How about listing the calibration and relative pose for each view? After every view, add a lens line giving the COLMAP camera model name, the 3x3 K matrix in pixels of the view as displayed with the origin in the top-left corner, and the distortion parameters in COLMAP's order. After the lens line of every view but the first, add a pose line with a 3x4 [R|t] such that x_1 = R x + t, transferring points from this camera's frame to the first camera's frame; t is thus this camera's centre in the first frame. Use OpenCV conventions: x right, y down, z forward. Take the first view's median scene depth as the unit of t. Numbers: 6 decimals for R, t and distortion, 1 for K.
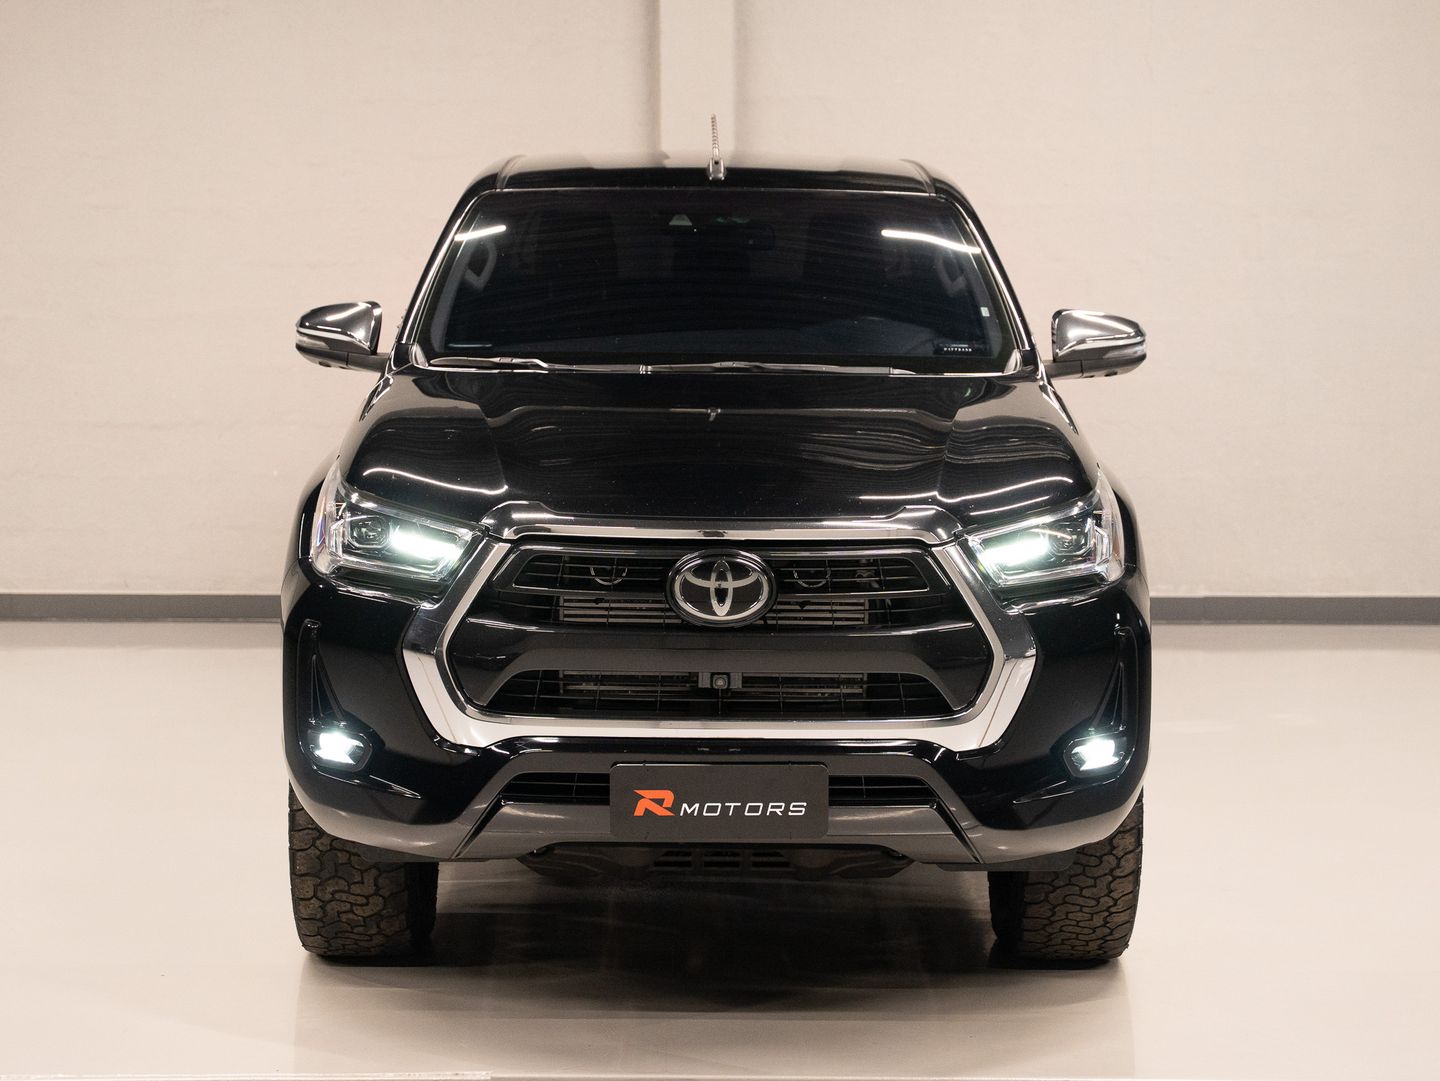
lens RADIAL K [[2460.2, 0, 720.0], [0, 2460.2, 540.5], [0, 0, 1]] dist [0.029307, 0.037202]
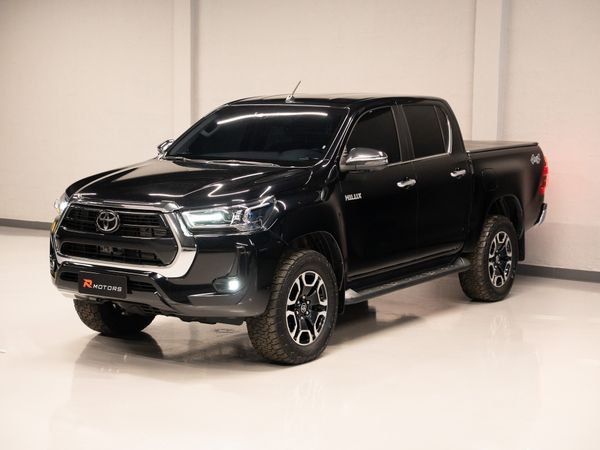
lens RADIAL K [[1035.5, 0, 300.0], [0, 1035.5, 225.0], [0, 0, 1]] dist [-0.012429, -0.002898]
pose [[0.831539, 0.060184, -0.552197, 0.991187], [-0.078888, 0.996832, -0.010151, 0.017788], [0.549836, 0.052003, 0.833652, -0.030501]]
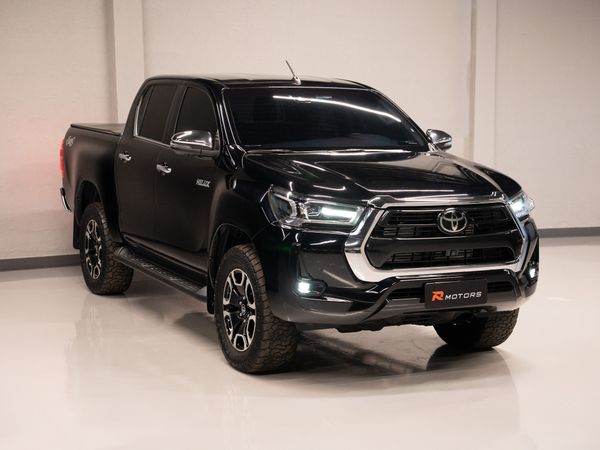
lens RADIAL K [[1051.6, 0, 300.0], [0, 1051.6, 225.0], [0, 0, 1]] dist [0.048866, 0.061935]
pose [[0.917049, -0.048678, 0.395793, -0.663463], [0.054968, 0.998478, -0.004559, 0.019108], [-0.394969, 0.025937, 0.918328, -0.085690]]
